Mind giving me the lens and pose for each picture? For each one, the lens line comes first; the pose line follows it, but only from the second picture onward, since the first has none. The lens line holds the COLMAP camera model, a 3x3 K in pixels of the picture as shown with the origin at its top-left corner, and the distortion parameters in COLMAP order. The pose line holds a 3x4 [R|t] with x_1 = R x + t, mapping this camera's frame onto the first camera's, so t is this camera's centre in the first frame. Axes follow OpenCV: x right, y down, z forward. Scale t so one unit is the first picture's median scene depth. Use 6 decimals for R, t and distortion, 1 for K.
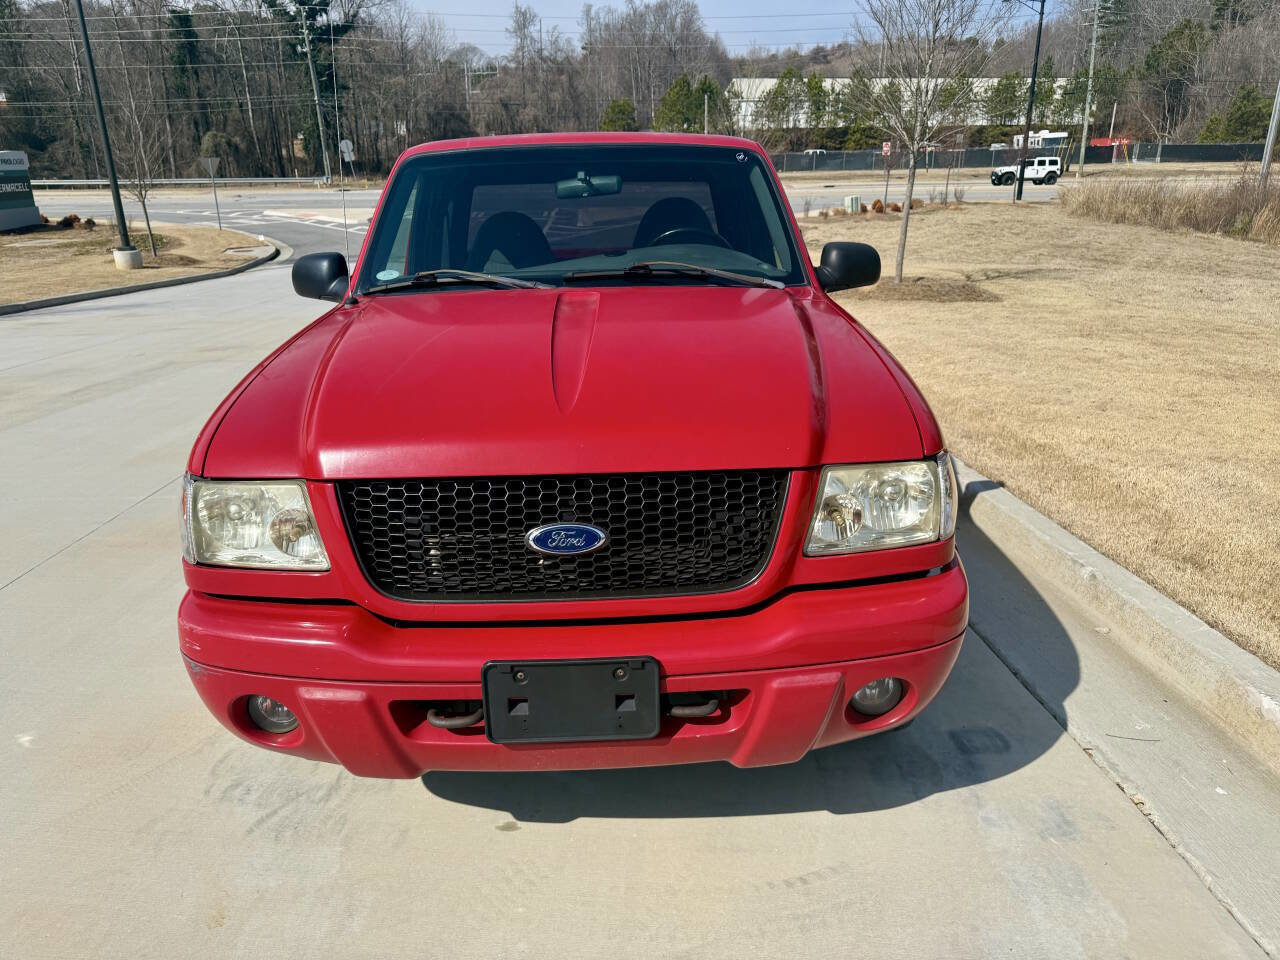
lens RADIAL K [[910.7, 0, 640.0], [0, 910.7, 480.0], [0, 0, 1]] dist [0.001582, -0.007219]
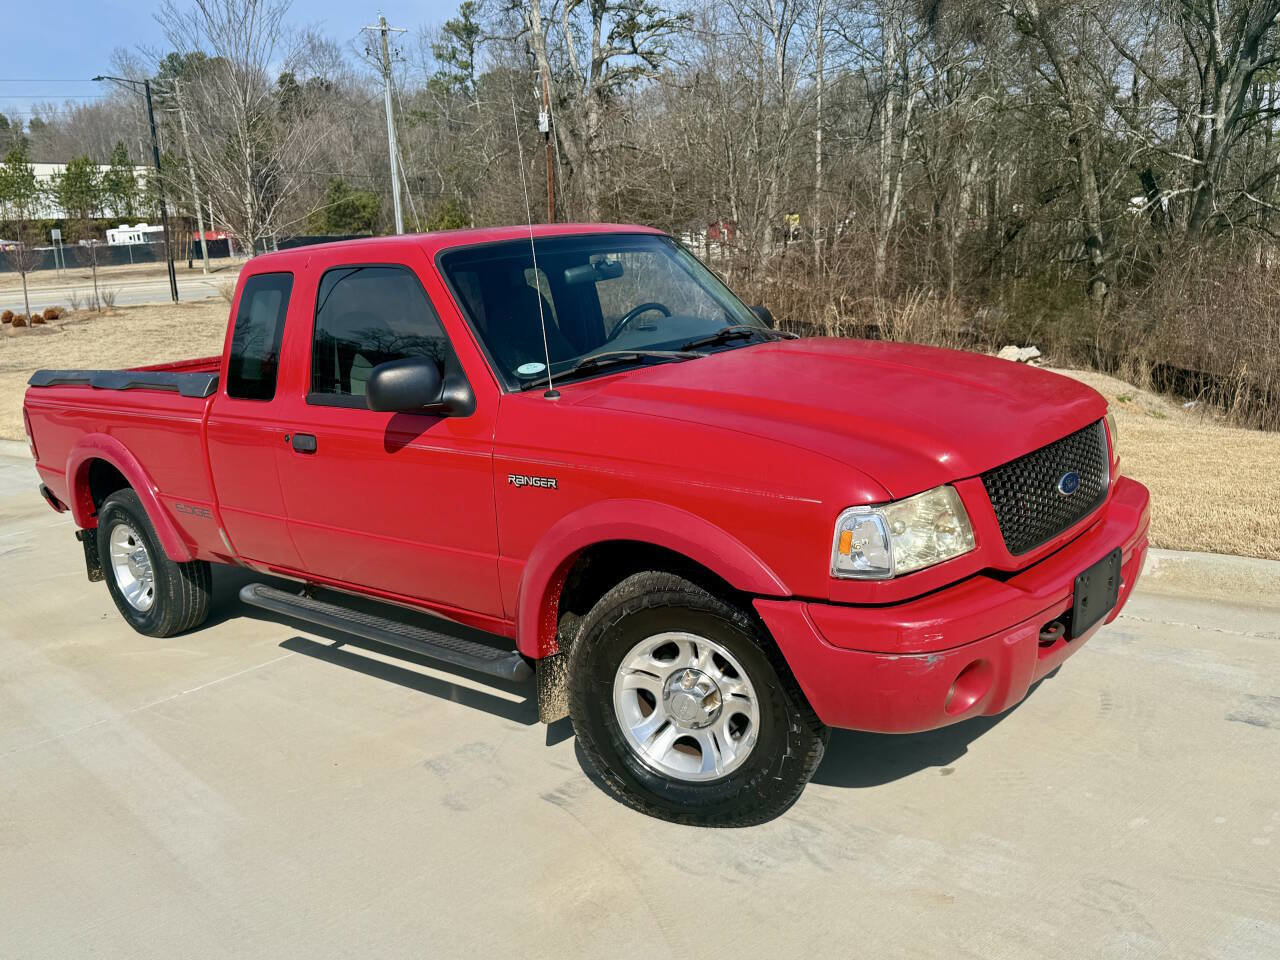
lens RADIAL K [[1080.0, 0, 640.0], [0, 1080.0, 480.0], [0, 0, 1]] dist [0.009897, 0.008965]
pose [[0.680887, -0.181320, 0.709589, -0.064977], [0.274633, 0.961383, -0.017864, -0.003637], [-0.678947, 0.207040, 0.704390, 0.008827]]
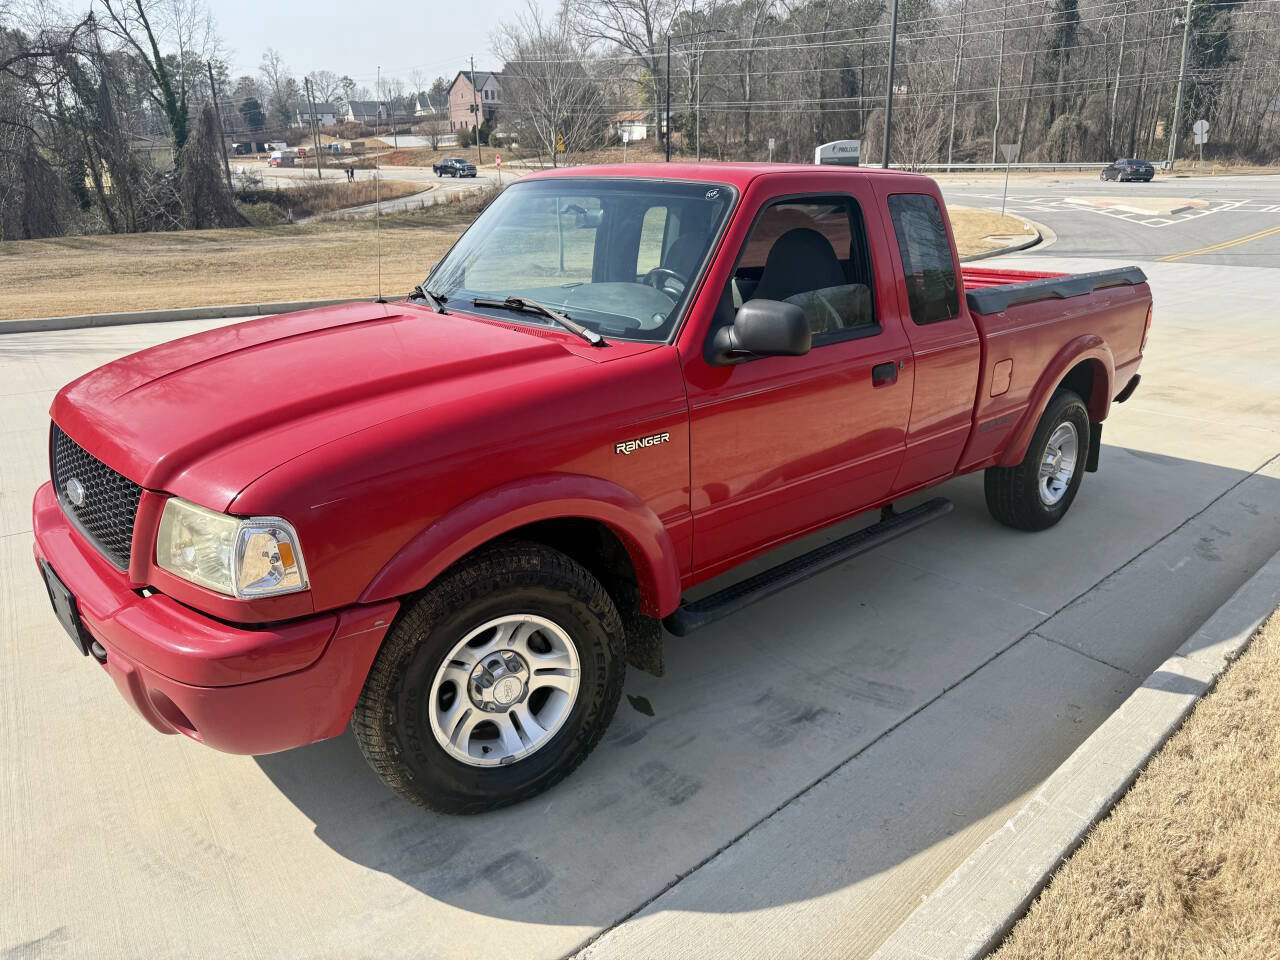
lens RADIAL K [[940.7, 0, 640.0], [0, 940.7, 480.0], [0, 0, 1]] dist [-0.018834, -0.003984]
pose [[0.648023, 0.239617, -0.722945, 0.050727], [-0.233007, 0.966080, 0.111344, -0.009618], [0.725103, 0.096298, 0.681875, 0.023690]]
